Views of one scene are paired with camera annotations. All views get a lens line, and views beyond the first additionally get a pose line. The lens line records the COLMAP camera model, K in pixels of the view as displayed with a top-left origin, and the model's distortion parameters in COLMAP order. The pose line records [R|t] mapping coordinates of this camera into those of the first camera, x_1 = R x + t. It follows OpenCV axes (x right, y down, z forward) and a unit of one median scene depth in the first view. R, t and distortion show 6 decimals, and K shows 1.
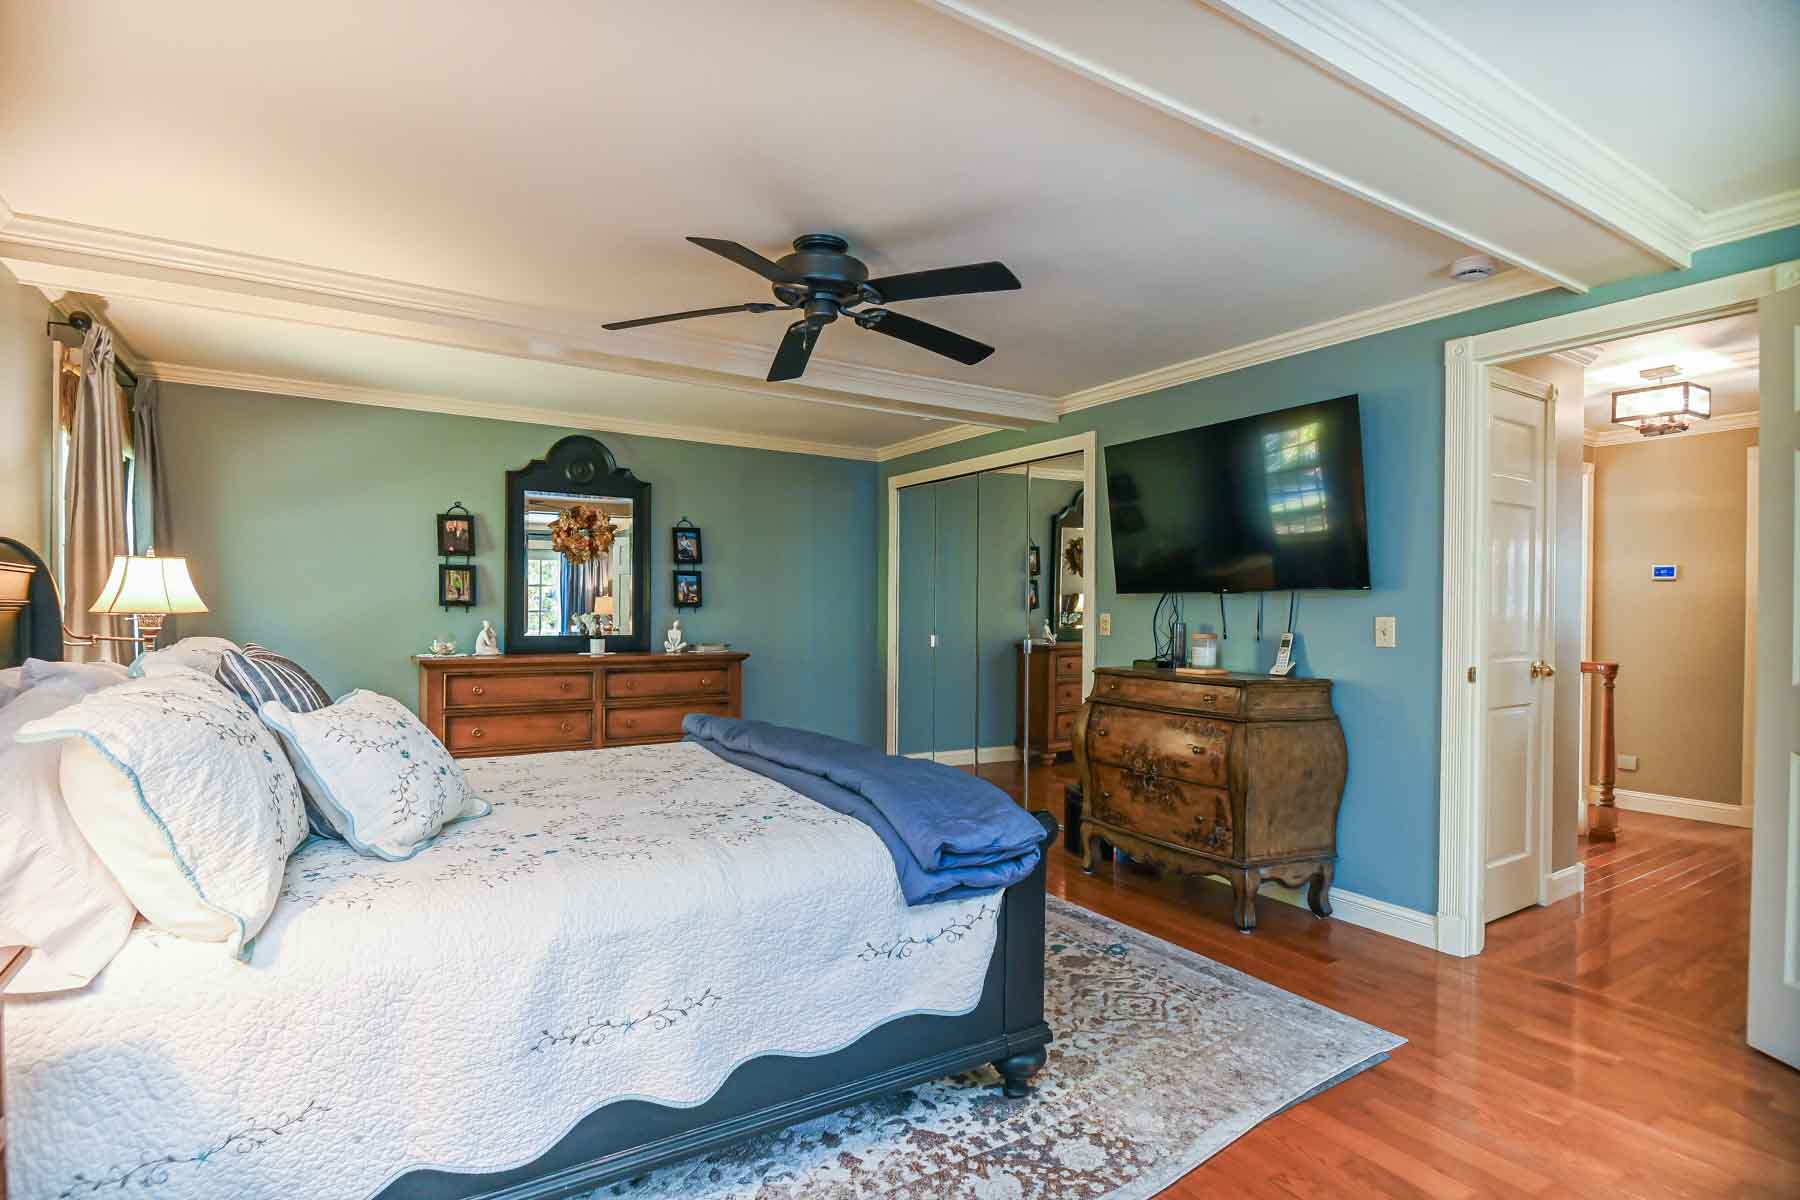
lens RADIAL K [[878.2, 0, 920.9], [0, 878.2, 626.7], [0, 0, 1]] dist [-0.031942, -0.000001]
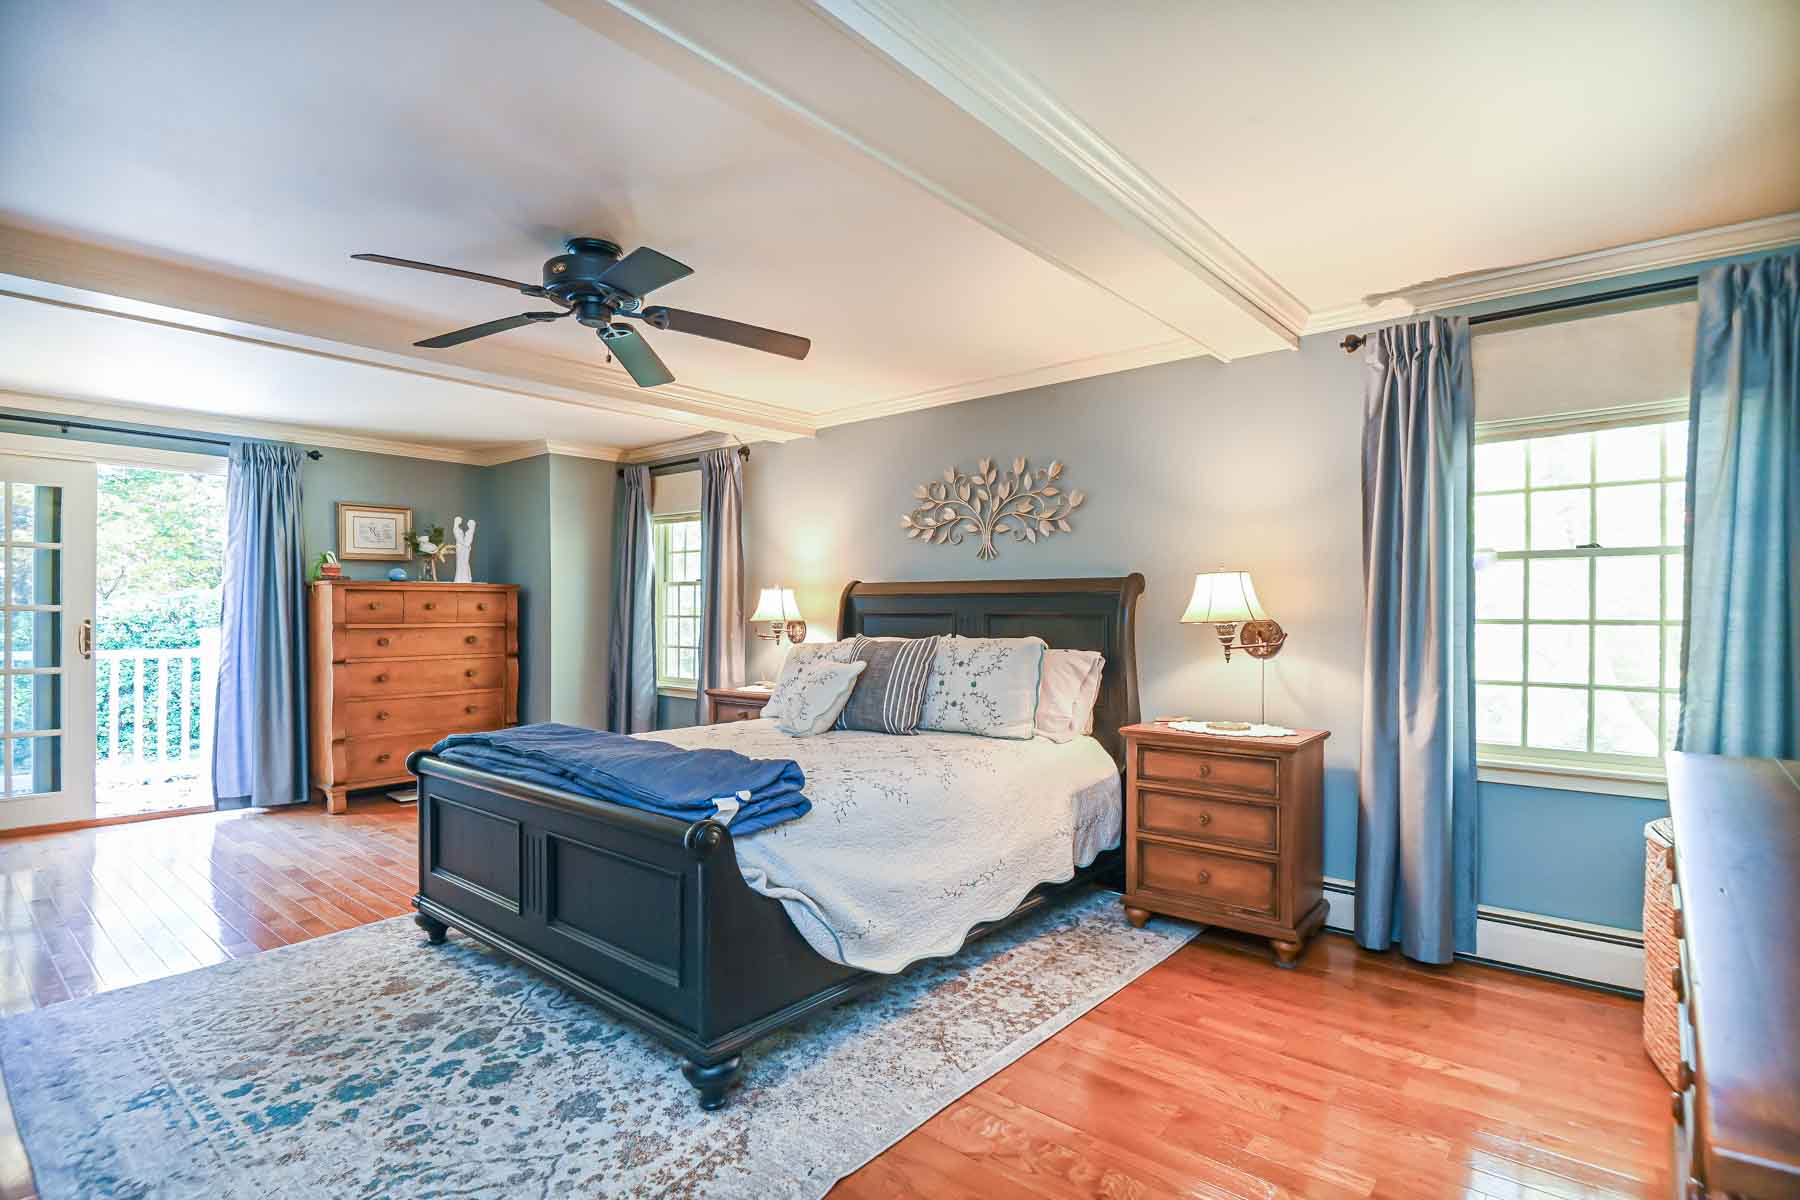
lens RADIAL K [[913.4, 0, 888.2], [0, 913.4, 614.4], [0, 0, 1]] dist [0.016181, -0.021953]
pose [[-0.970884, -0.006242, -0.239468, -0.115484], [-0.010923, 0.999774, 0.018228, -0.026214], [0.239300, 0.020313, -0.970733, 1.198581]]
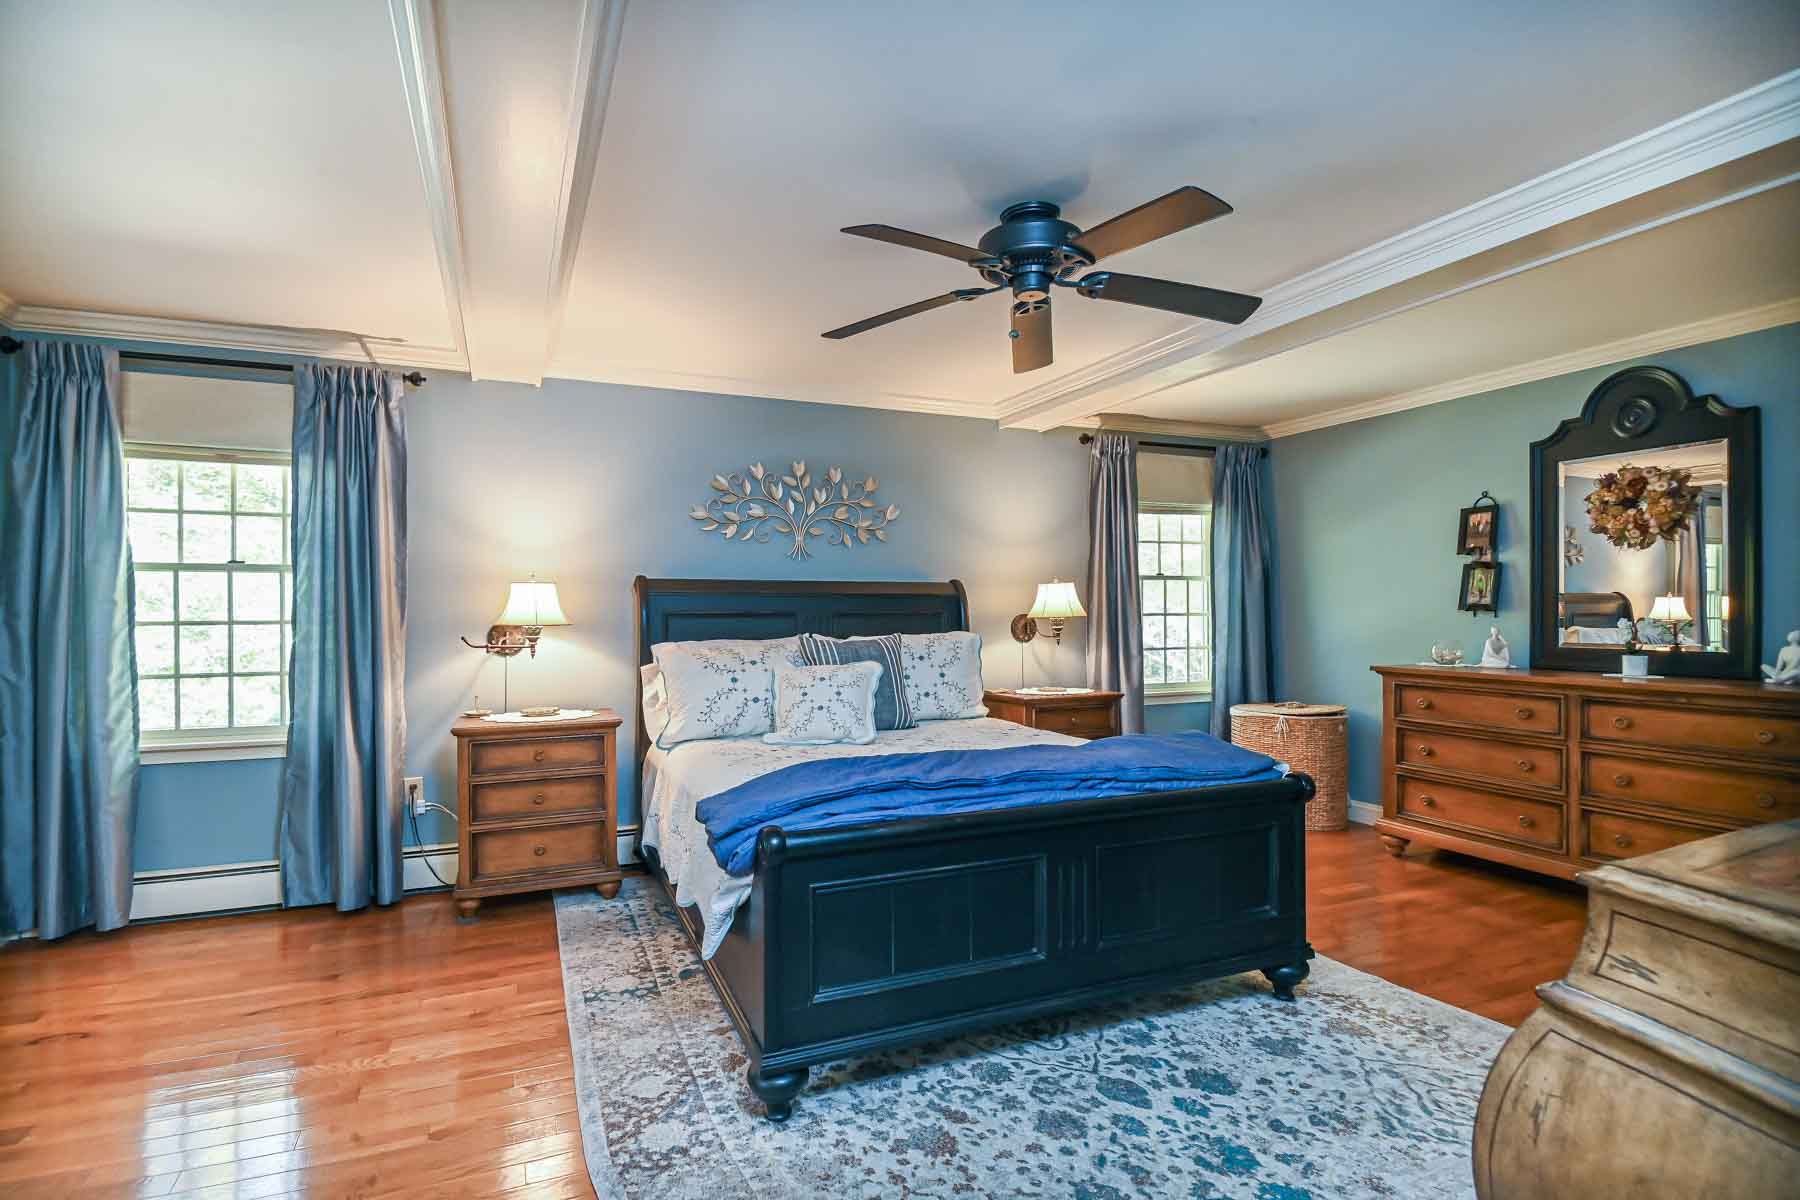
lens RADIAL K [[913.4, 0, 888.2], [0, 913.4, 614.4], [0, 0, 1]] dist [0.016181, -0.021953]
pose [[-0.180586, 0.001033, -0.983559, 0.489313], [-0.014079, 0.999894, 0.003635, -0.014192], [0.983458, 0.014503, -0.180553, 0.579578]]
